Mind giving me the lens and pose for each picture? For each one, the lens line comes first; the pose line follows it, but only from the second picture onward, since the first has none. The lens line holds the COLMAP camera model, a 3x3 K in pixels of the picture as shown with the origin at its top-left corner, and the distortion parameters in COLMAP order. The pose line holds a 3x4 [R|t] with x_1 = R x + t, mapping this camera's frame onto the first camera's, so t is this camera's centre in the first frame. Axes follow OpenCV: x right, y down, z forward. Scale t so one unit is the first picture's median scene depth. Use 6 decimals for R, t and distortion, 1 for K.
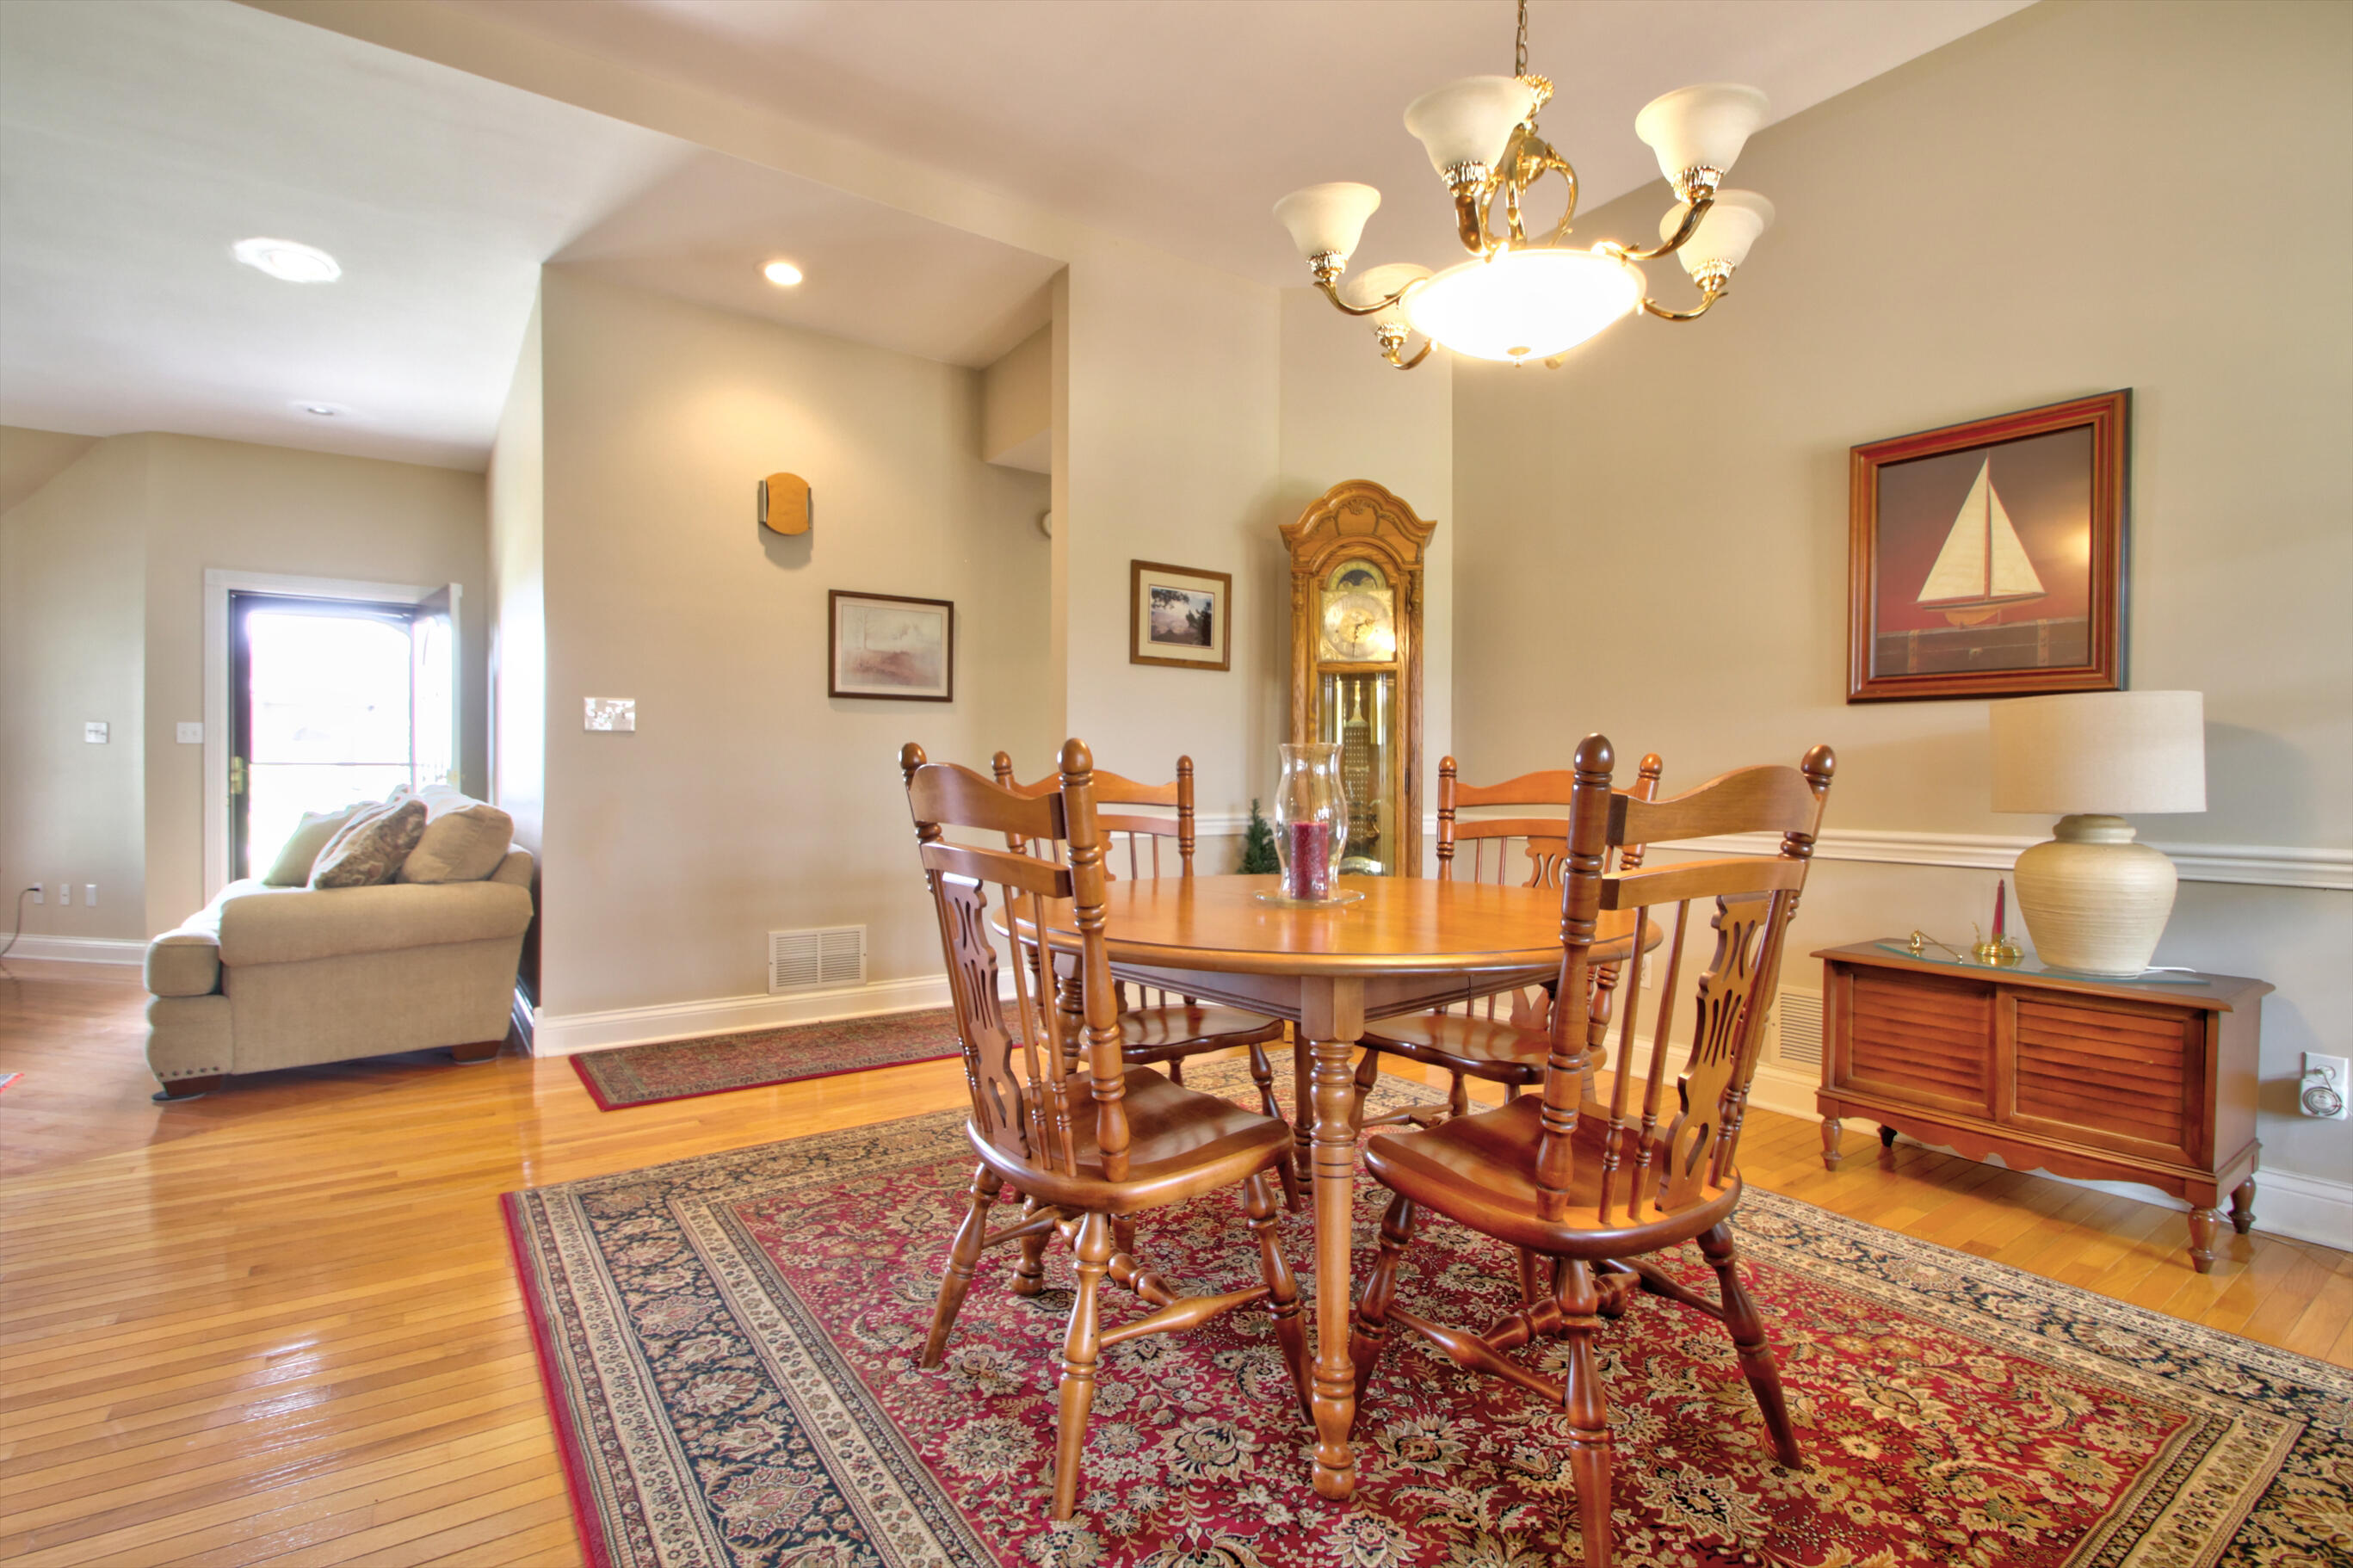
lens RADIAL K [[1090.3, 0, 1171.1], [0, 1090.3, 790.3], [0, 0, 1]] dist [0.012455, -0.011369]
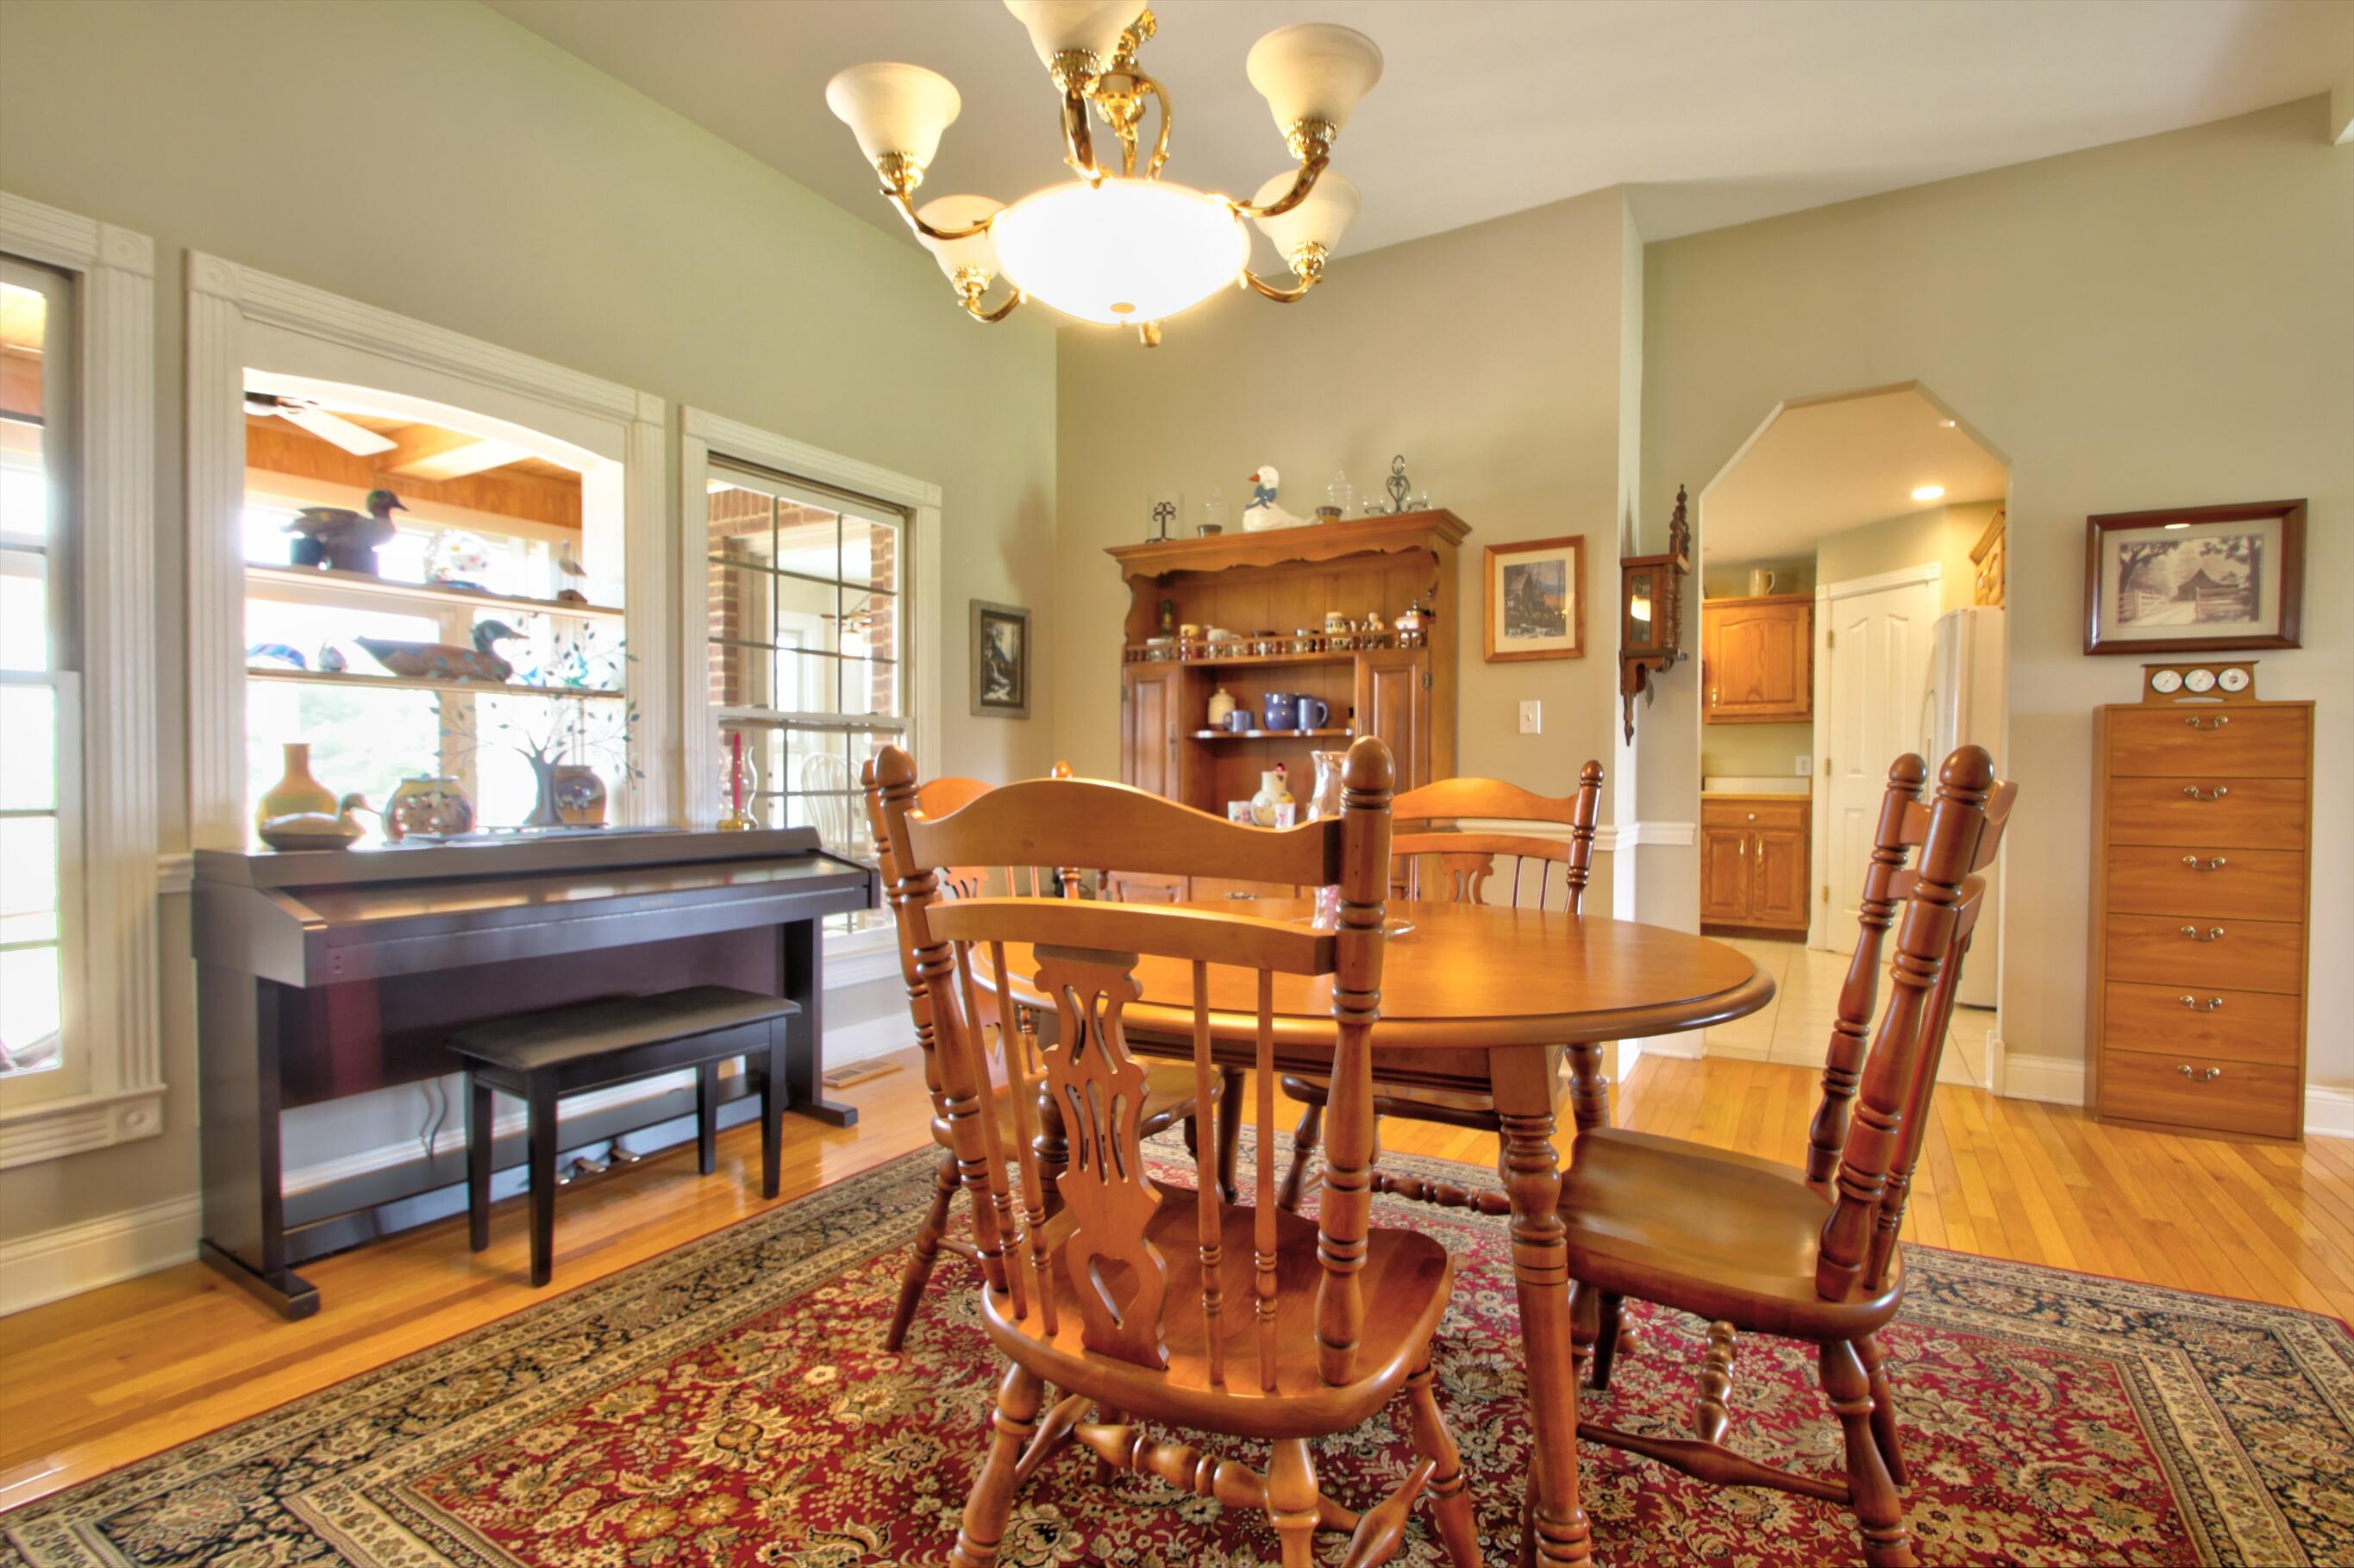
lens RADIAL K [[1090.6, 0, 1171.6], [0, 1090.6, 790.3], [0, 0, 1]] dist [0.012455, -0.011369]
pose [[-0.915988, -0.002144, -0.401200, 0.666715], [-0.015213, 0.999452, 0.029393, -0.035350], [0.400917, 0.033027, -0.915519, 1.910081]]
